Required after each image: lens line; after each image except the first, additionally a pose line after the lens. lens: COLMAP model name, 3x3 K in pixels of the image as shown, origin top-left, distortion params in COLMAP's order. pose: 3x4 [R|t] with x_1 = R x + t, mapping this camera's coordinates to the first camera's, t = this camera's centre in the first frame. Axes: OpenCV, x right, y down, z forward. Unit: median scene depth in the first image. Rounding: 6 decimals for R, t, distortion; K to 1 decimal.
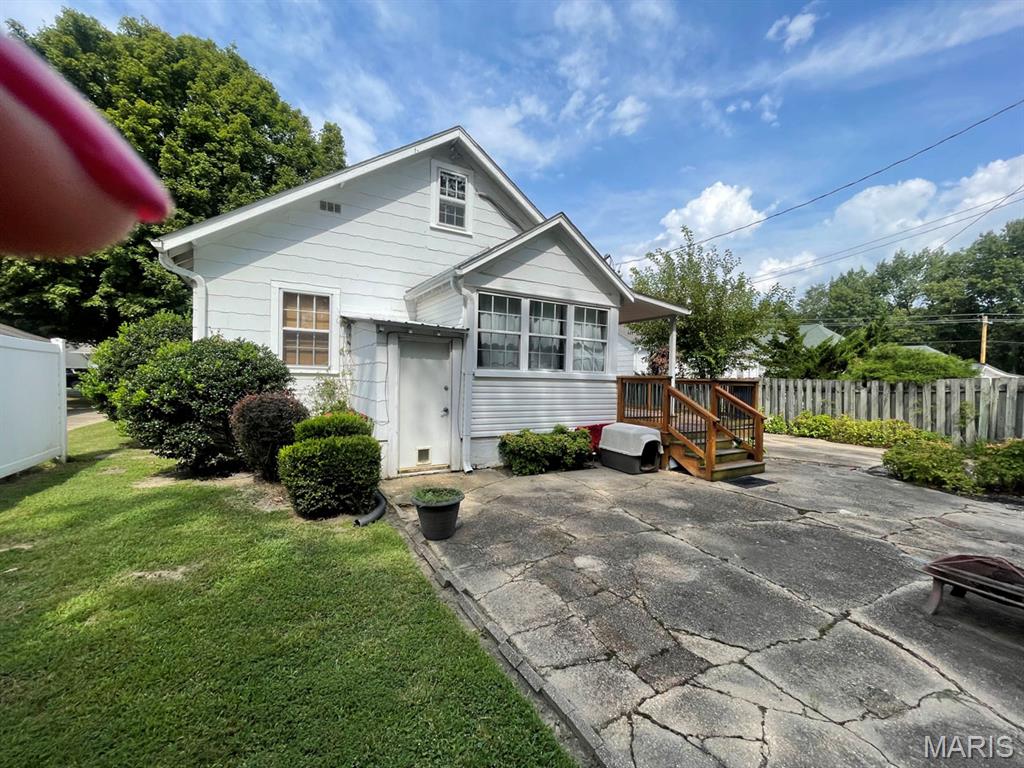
lens RADIAL K [[415.2, 0, 506.5], [0, 415.2, 388.2], [0, 0, 1]] dist [-0.001343, 0.004985]
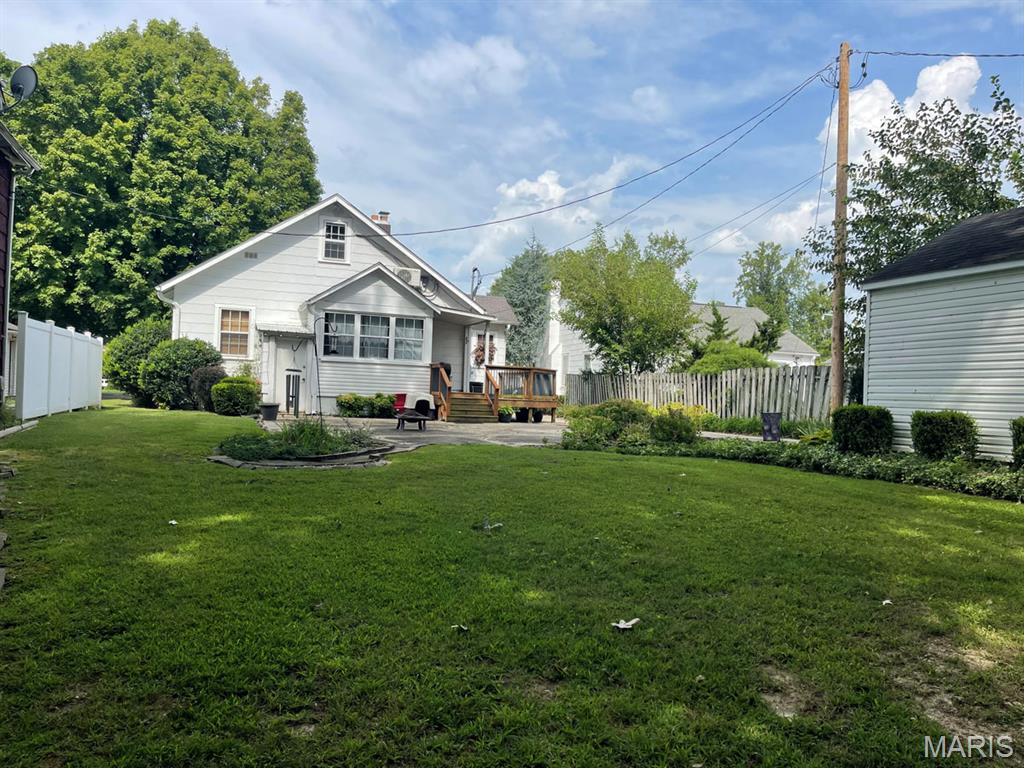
lens RADIAL K [[737.8, 0, 513.4], [0, 737.8, 395.8], [0, 0, 1]] dist [0.008945, 0.001191]
pose [[0.988361, 0.016268, -0.151257, 0.949561], [-0.019278, 0.999644, -0.018453, 0.128266], [0.150903, 0.021154, 0.988322, -1.542651]]
